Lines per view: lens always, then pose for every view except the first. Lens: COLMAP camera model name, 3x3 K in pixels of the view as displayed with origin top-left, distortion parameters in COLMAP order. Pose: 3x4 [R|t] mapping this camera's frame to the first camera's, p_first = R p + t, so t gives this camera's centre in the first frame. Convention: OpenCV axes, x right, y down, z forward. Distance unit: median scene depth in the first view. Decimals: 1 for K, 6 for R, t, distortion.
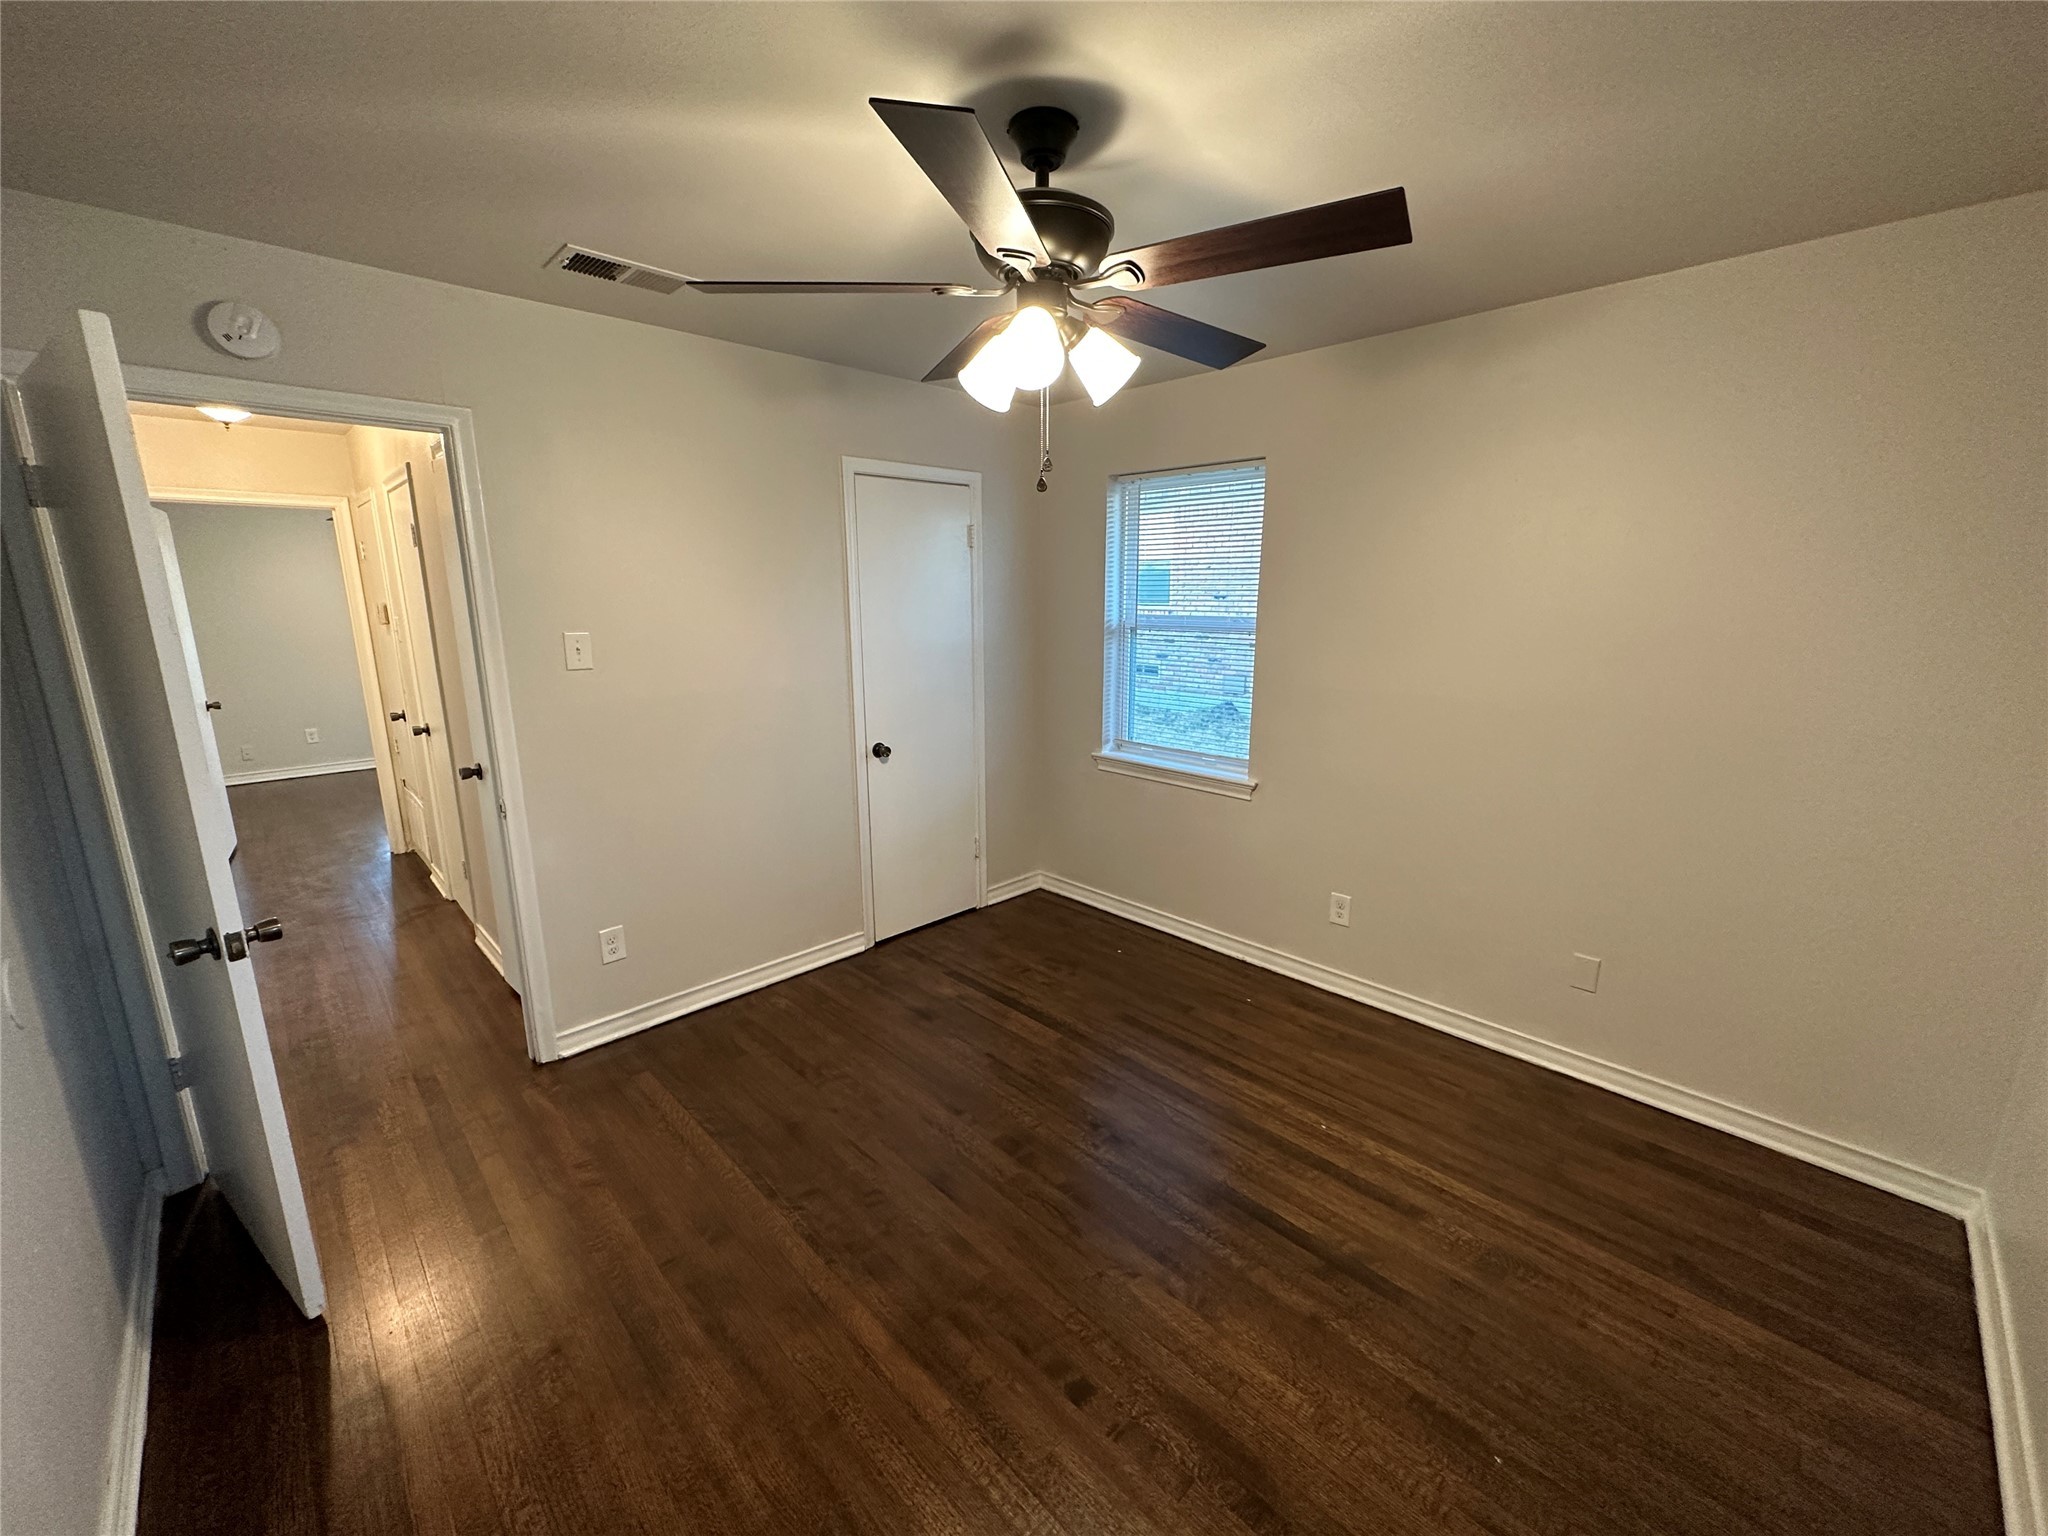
lens RADIAL K [[815.5, 0, 1024.0], [0, 815.5, 768.0], [0, 0, 1]] dist [-0.003225, 0.000651]
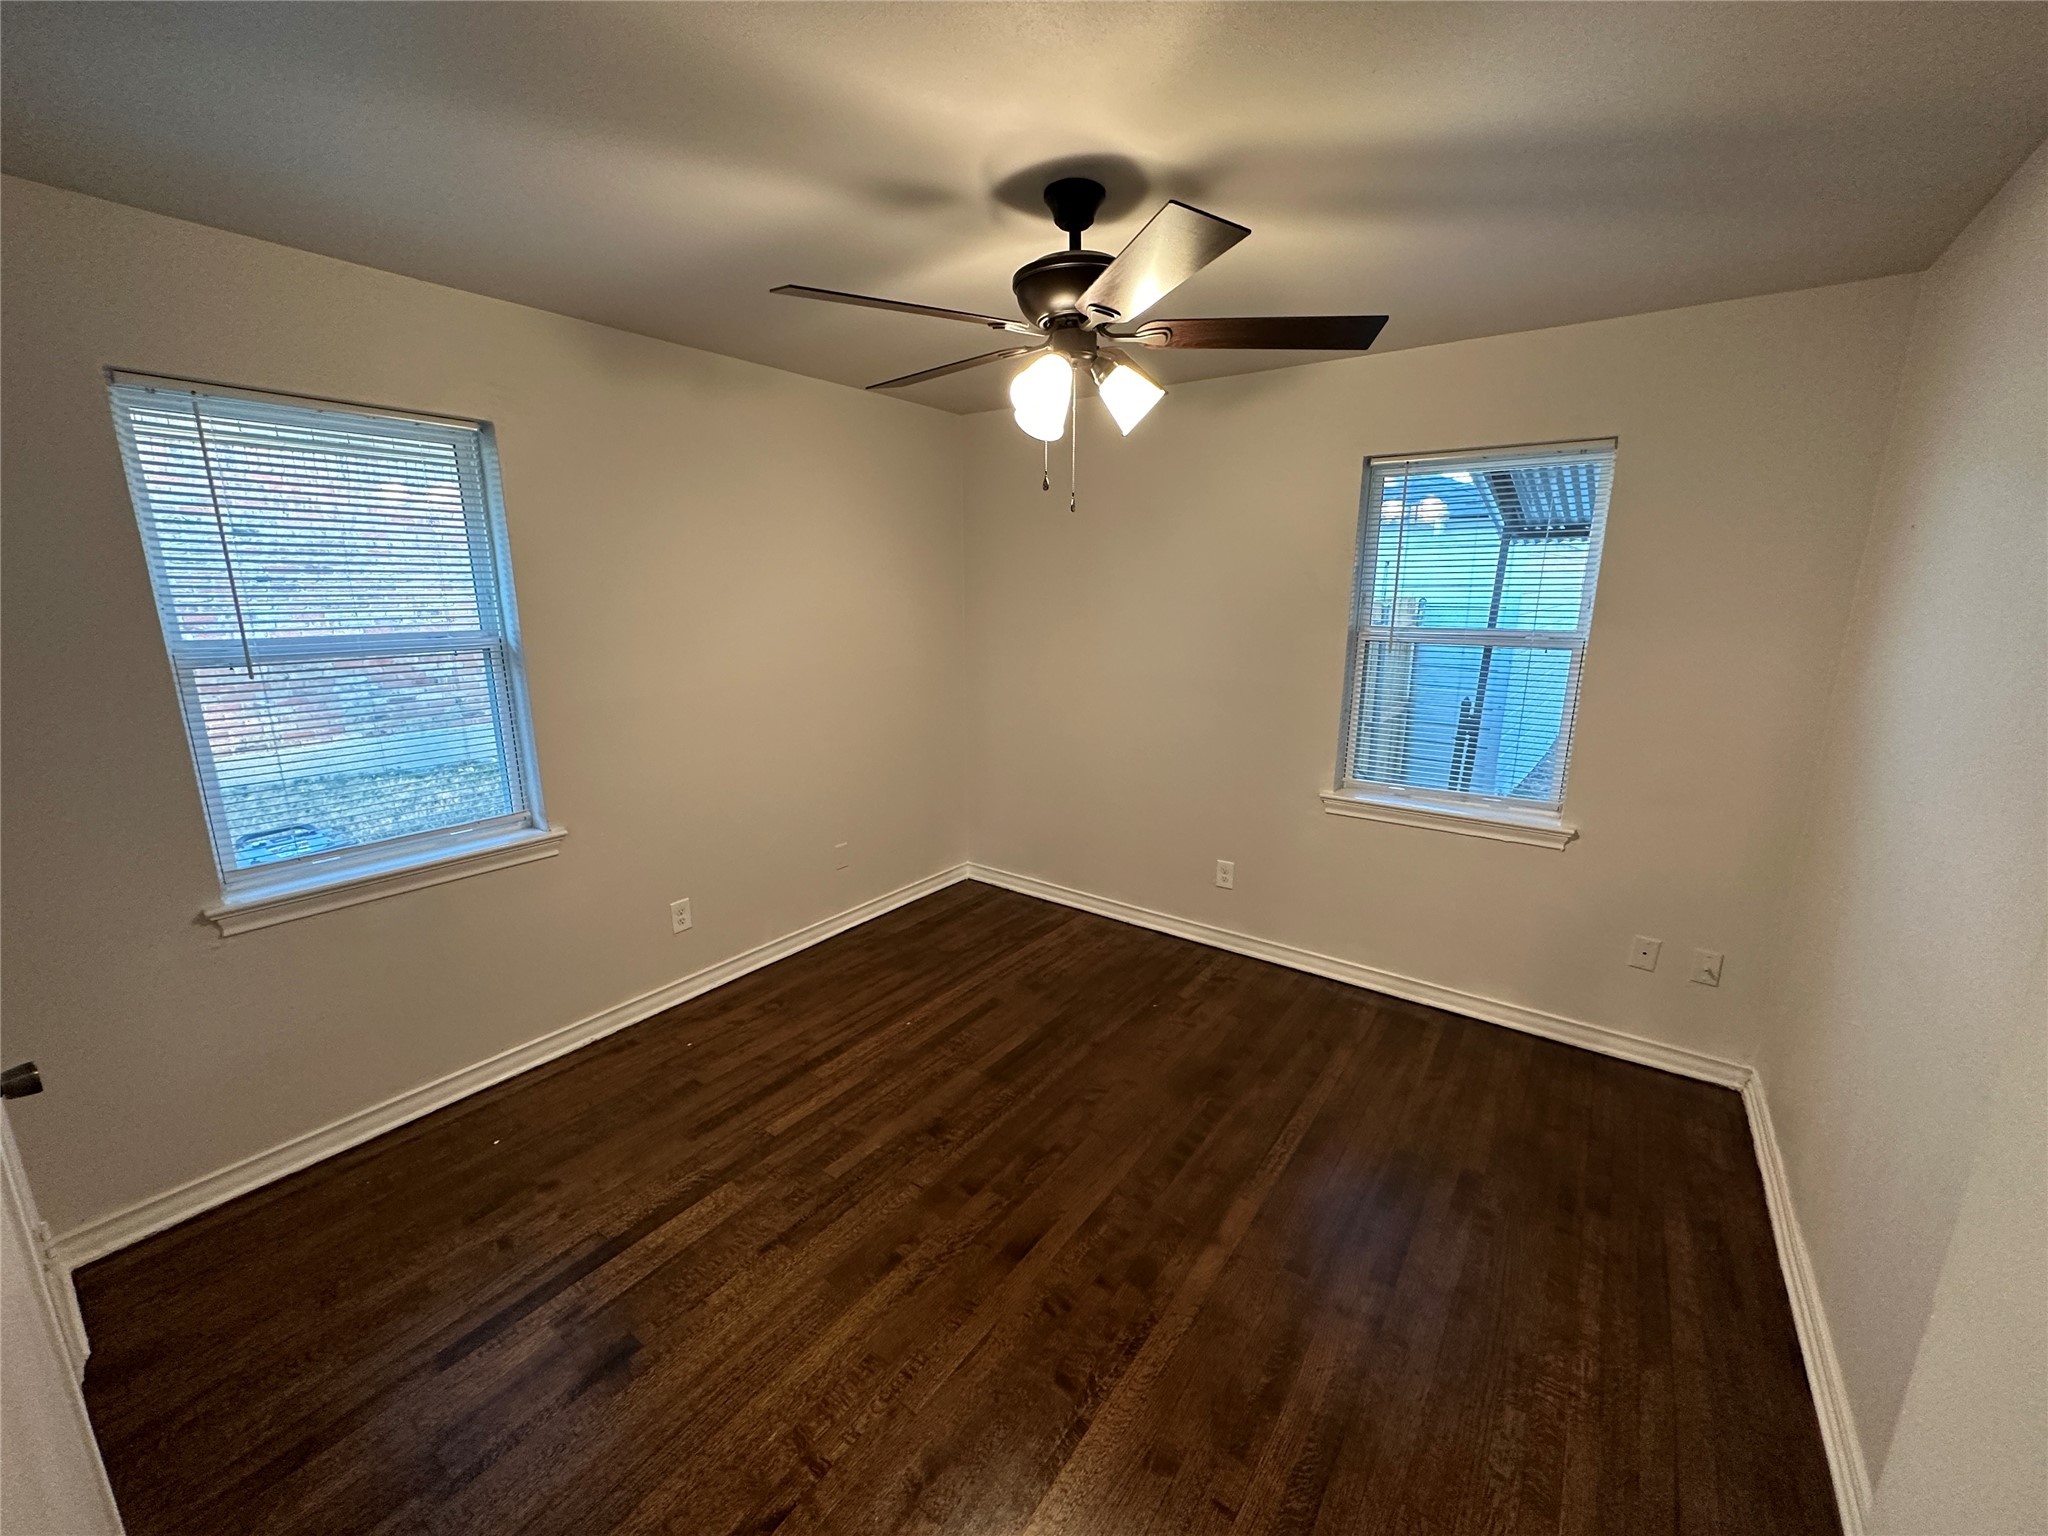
lens RADIAL K [[815.5, 0, 1024.0], [0, 815.5, 768.0], [0, 0, 1]] dist [-0.003225, 0.000651]
pose [[-0.166096, -0.218707, 0.961551, -0.575586], [0.208758, 0.945196, 0.251047, -0.152703], [-0.963759, 0.242429, -0.111337, 0.646426]]
